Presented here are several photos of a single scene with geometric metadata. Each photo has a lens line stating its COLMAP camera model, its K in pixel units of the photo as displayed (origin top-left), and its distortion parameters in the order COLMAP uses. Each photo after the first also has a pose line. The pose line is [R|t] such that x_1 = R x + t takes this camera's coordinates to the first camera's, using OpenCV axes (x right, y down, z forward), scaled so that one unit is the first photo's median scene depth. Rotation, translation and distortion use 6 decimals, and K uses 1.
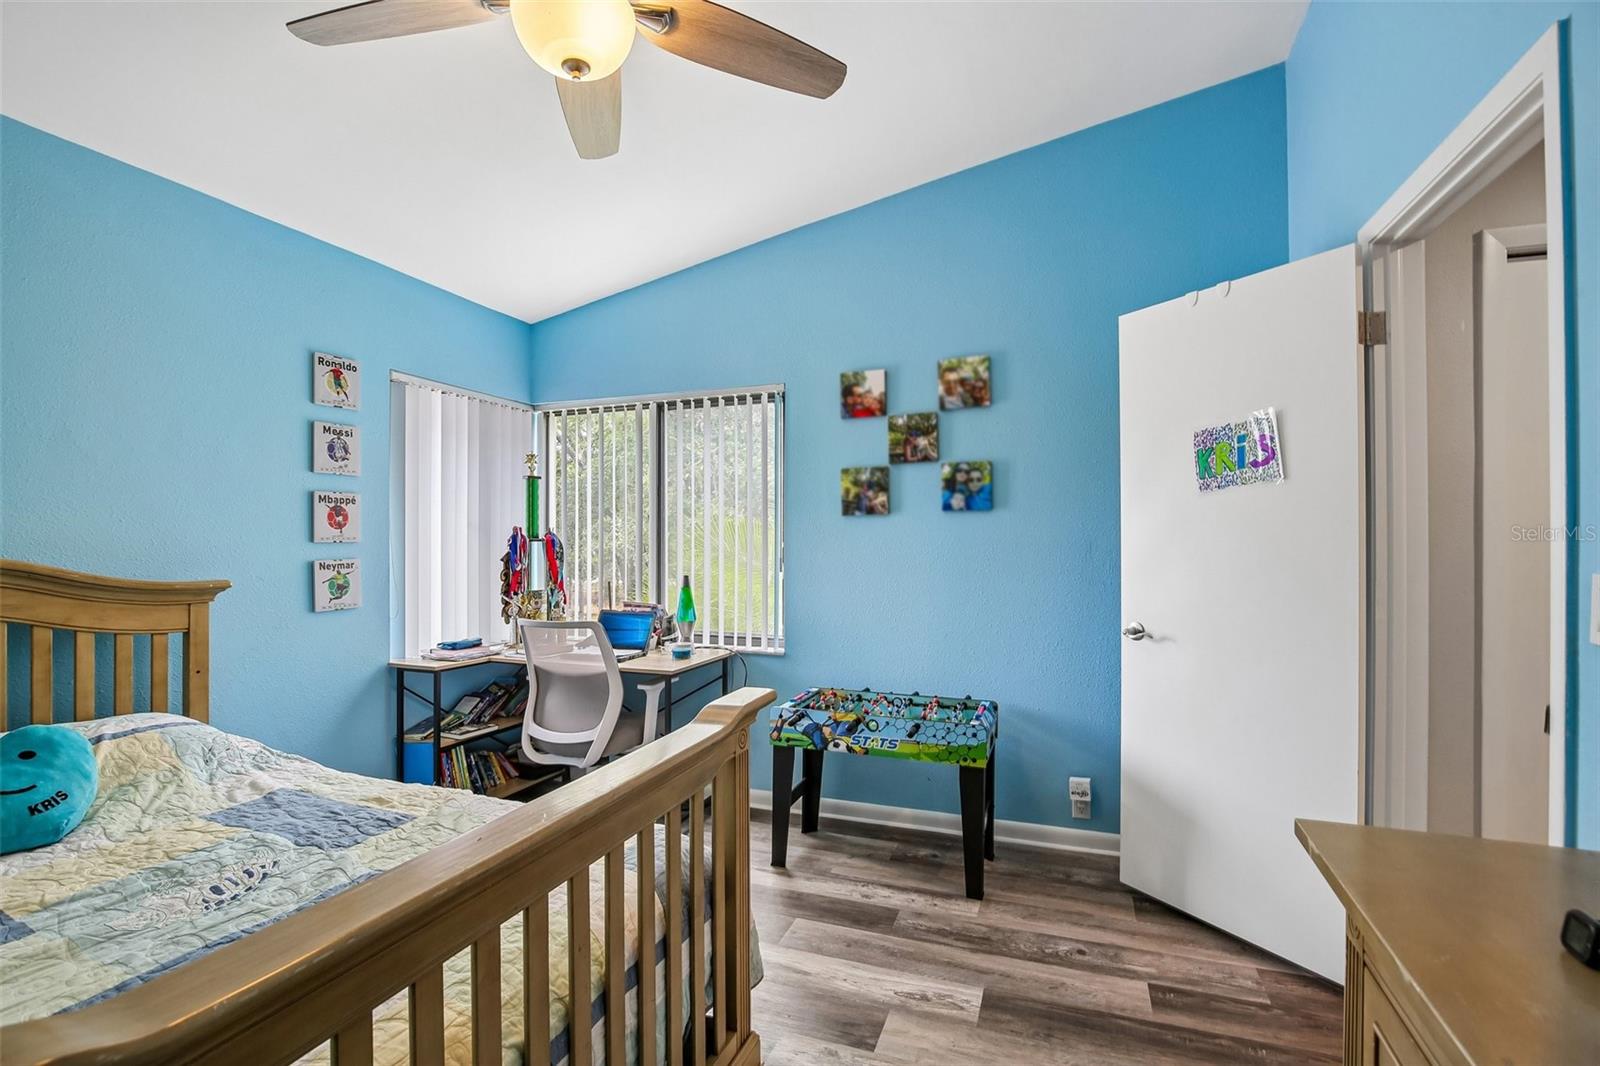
lens RADIAL K [[747.2, 0, 800.5], [0, 747.2, 548.8], [0, 0, 1]] dist [-0.027536, 0.000416]
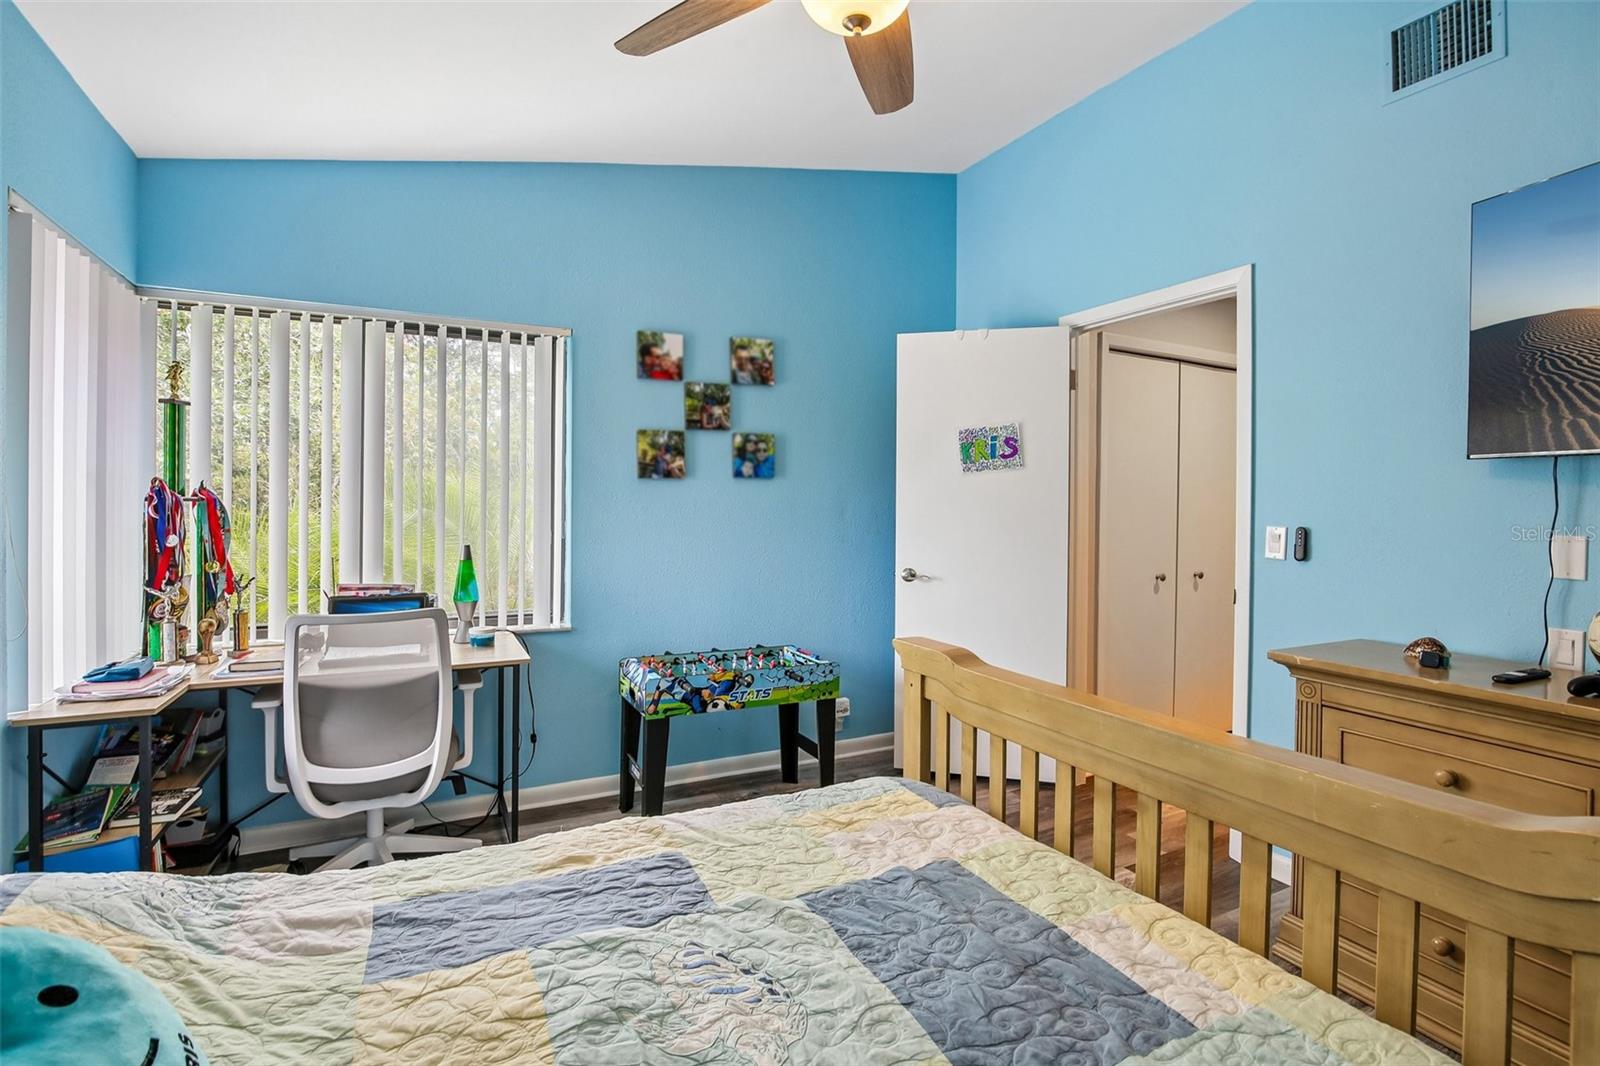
lens RADIAL K [[759.6, 0, 792.6], [0, 759.6, 523.5], [0, 0, 1]] dist [-0.028056, -0.000323]
pose [[0.671597, -0.011026, 0.740835, -0.610802], [-0.001261, 0.999871, 0.016024, -0.001754], [-0.740916, -0.011696, 0.671496, 0.217070]]
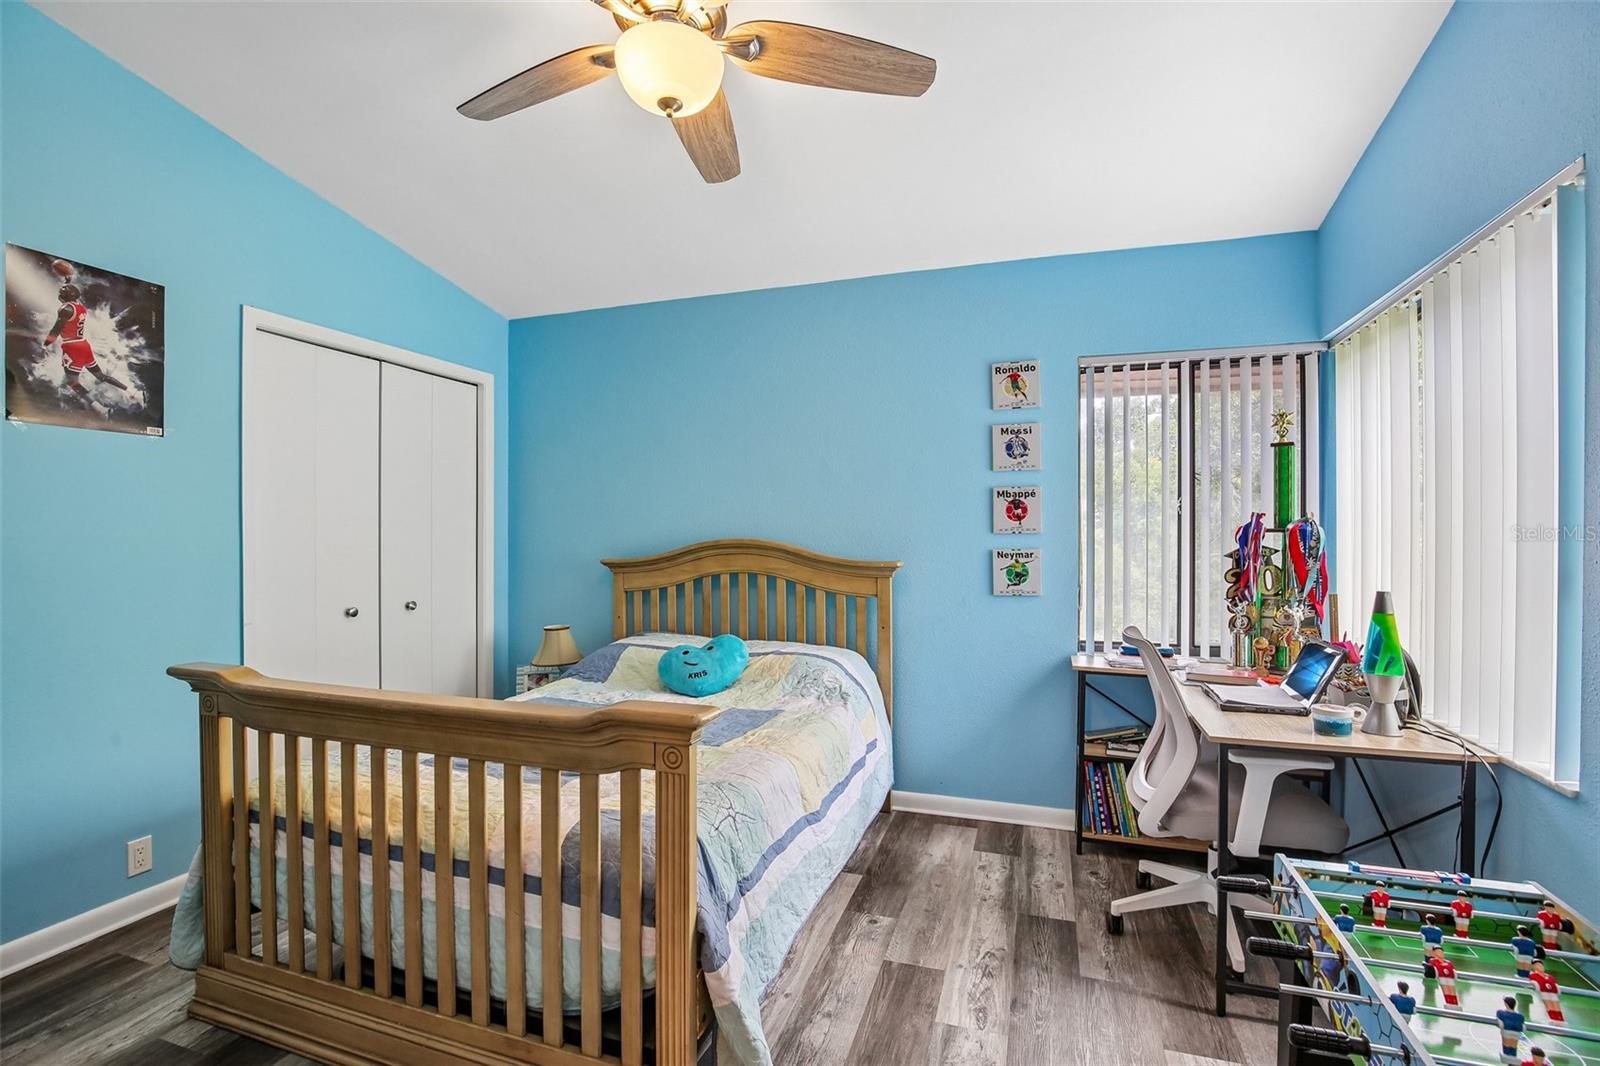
lens RADIAL K [[741.5, 0, 793.8], [0, 741.5, 532.1], [0, 0, 1]] dist [-0.028676, 0.000516]
pose [[0.036458, -0.002122, -0.999333, 0.437835], [-0.007583, 0.999968, -0.002400, -0.005315], [0.999306, 0.007665, 0.036441, 0.628906]]
